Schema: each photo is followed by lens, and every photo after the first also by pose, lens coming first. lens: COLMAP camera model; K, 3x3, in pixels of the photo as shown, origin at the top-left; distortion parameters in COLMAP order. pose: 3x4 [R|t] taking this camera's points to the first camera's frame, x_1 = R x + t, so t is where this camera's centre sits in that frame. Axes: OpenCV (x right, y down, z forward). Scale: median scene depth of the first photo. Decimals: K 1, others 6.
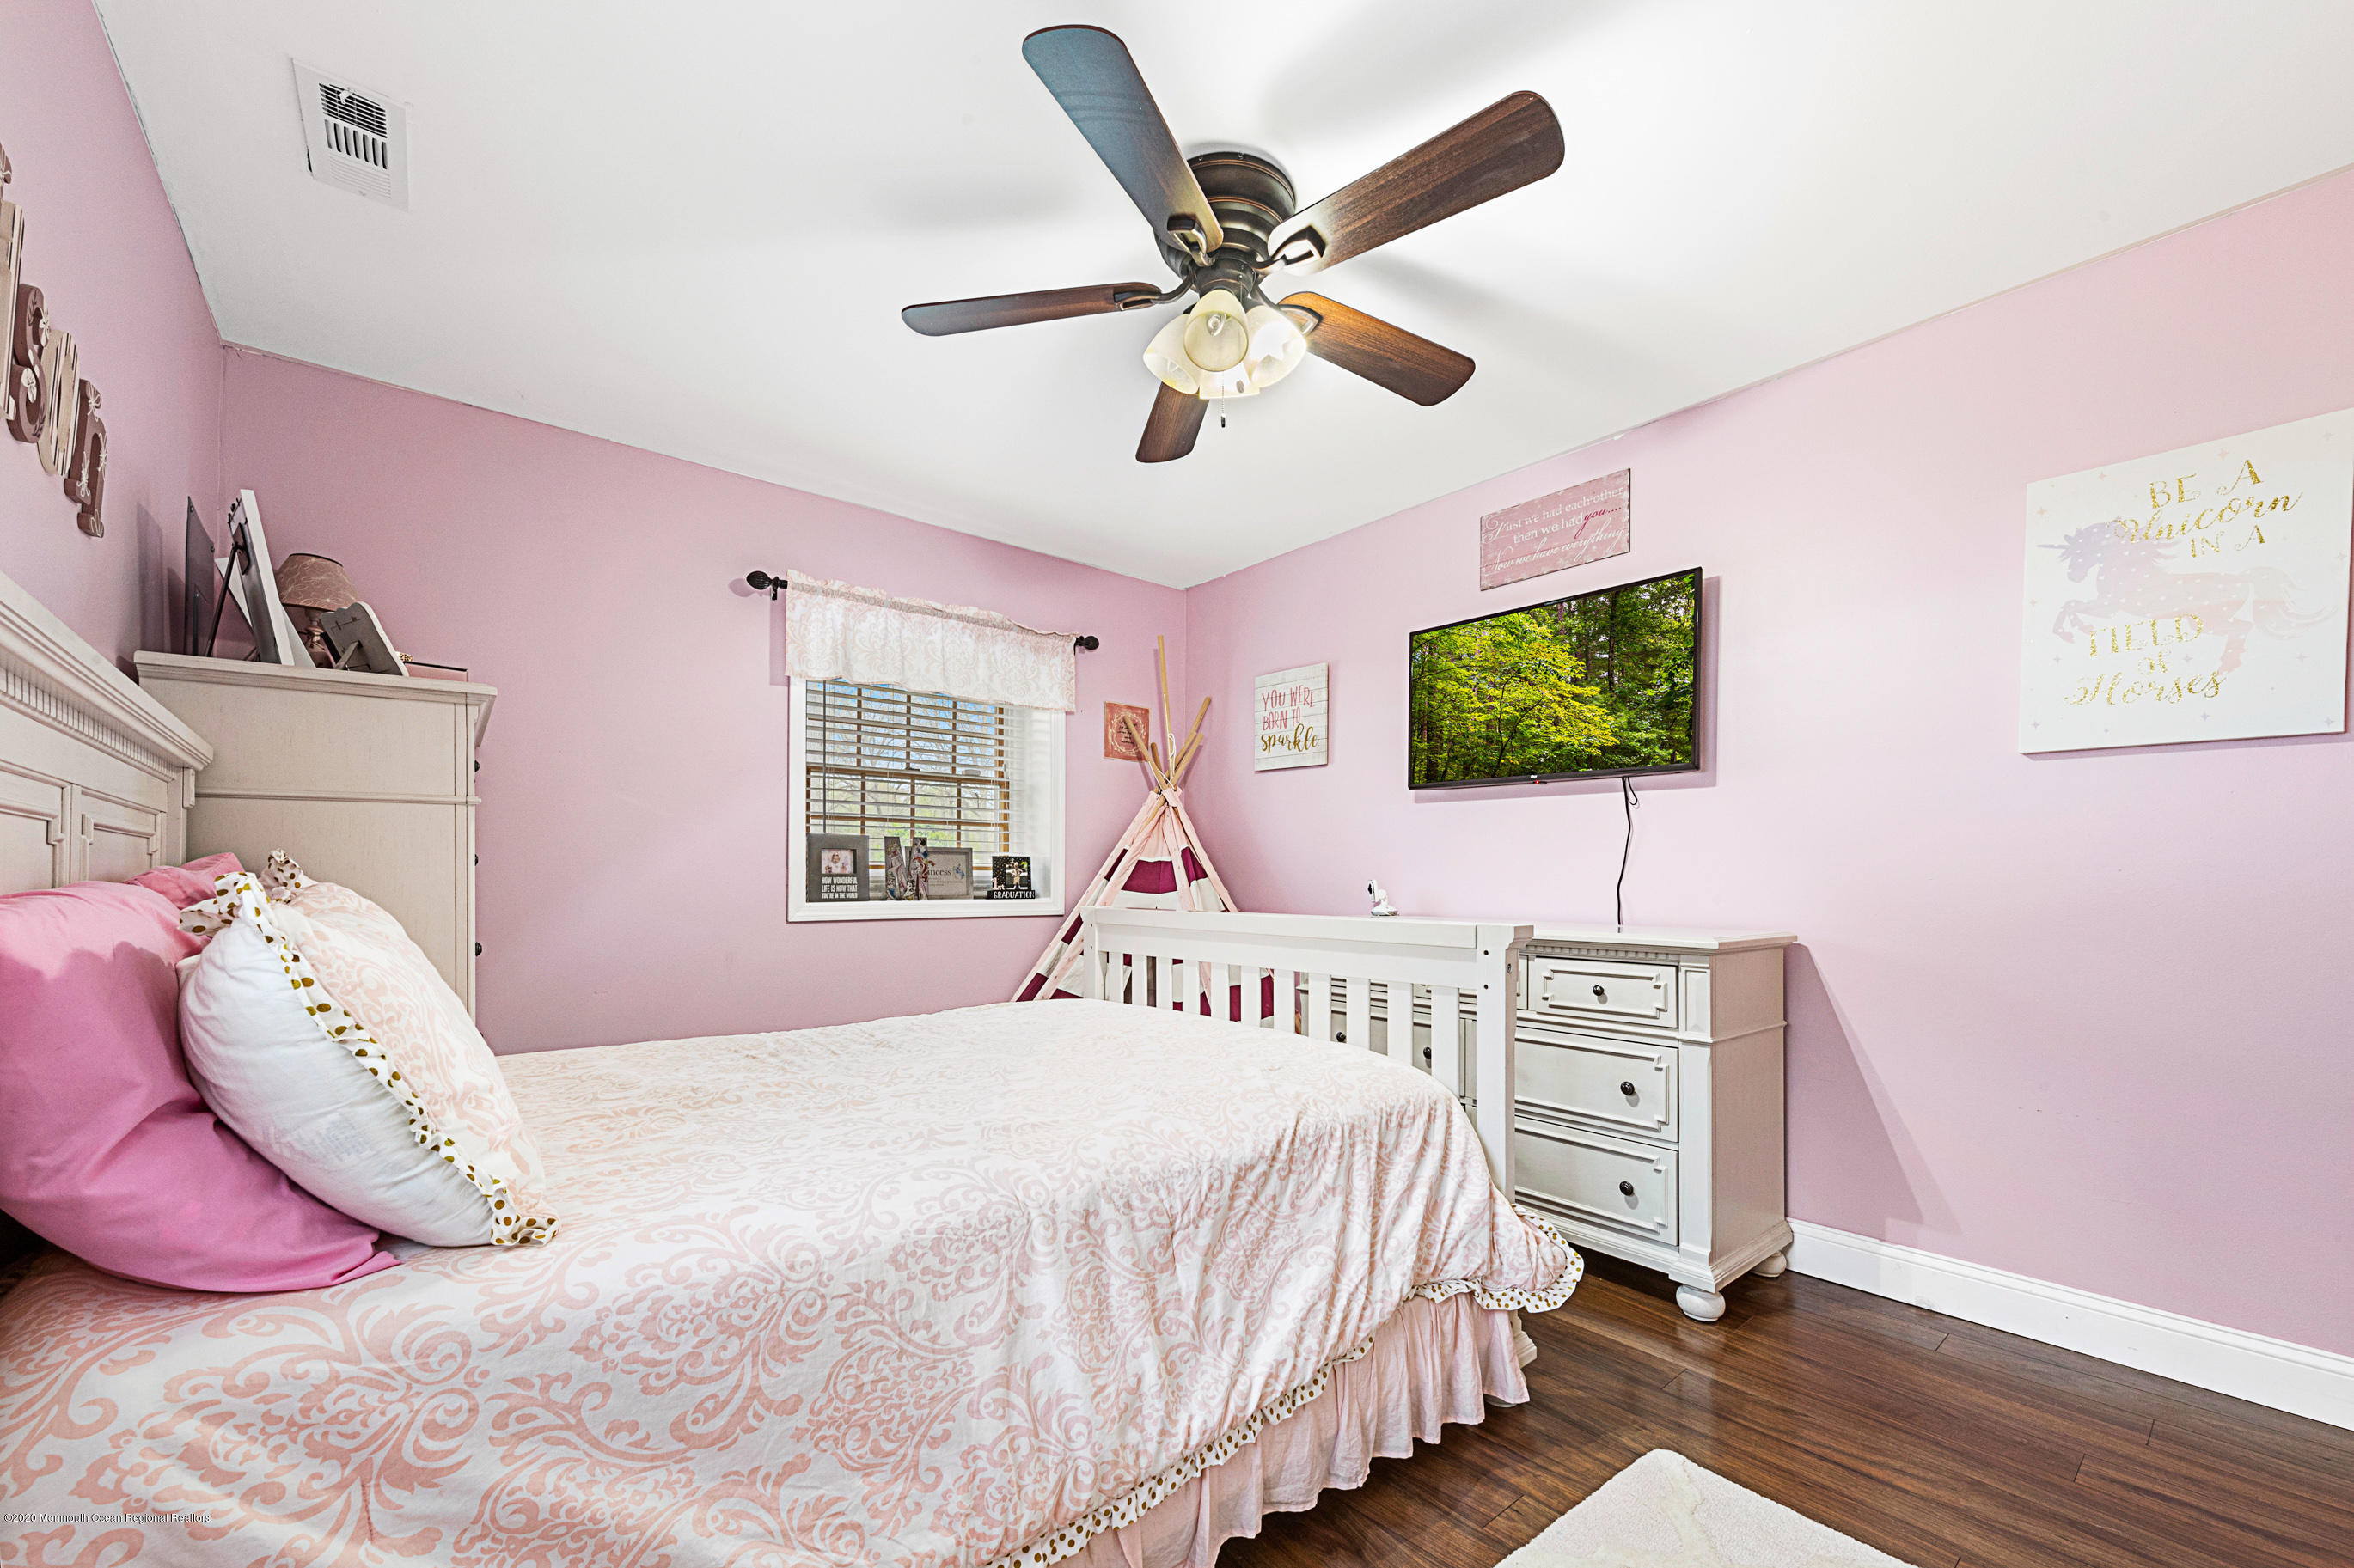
lens RADIAL K [[927.5, 0, 1173.0], [0, 927.5, 867.3], [0, 0, 1]] dist [0.003119, 0.000066]
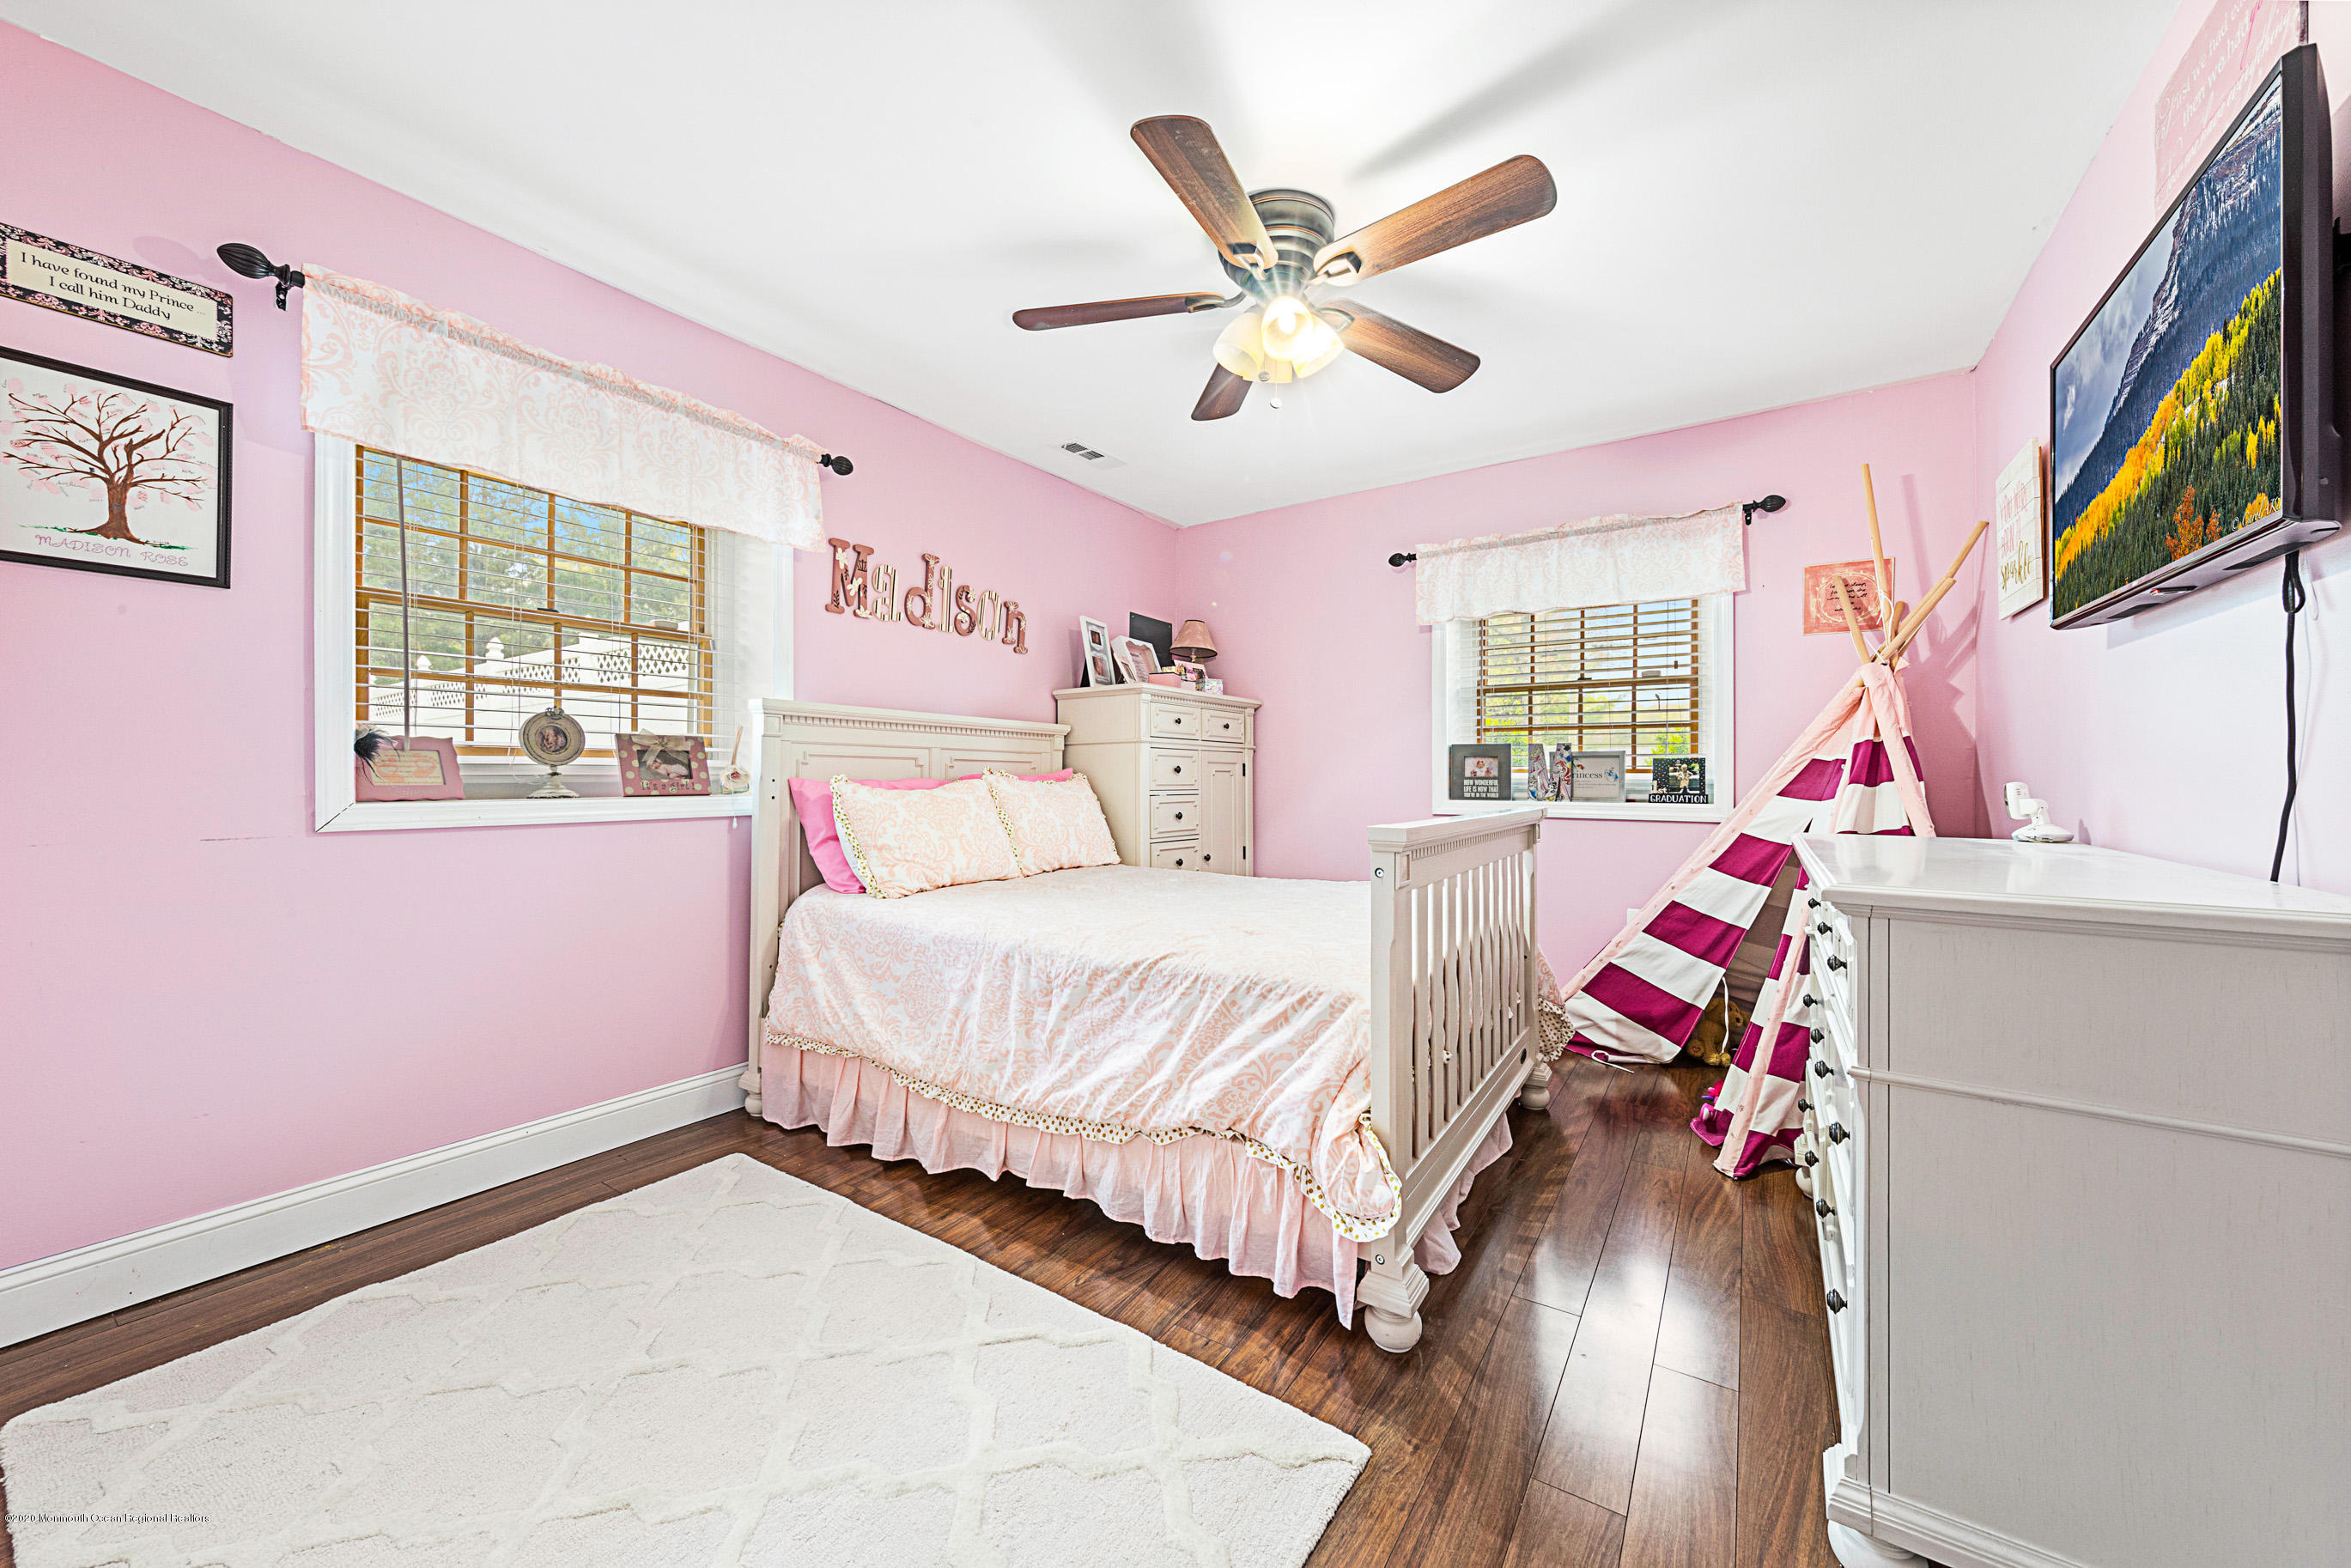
lens RADIAL K [[848.5, 0, 1175.5], [0, 848.5, 784.0], [0, 0, 1]] dist [0.001247, 0.000004]
pose [[0.295712, 0.002639, -0.955274, 0.583685], [0.006133, 0.999970, 0.004661, 0.008667], [0.955257, -0.007237, 0.295687, 0.294551]]
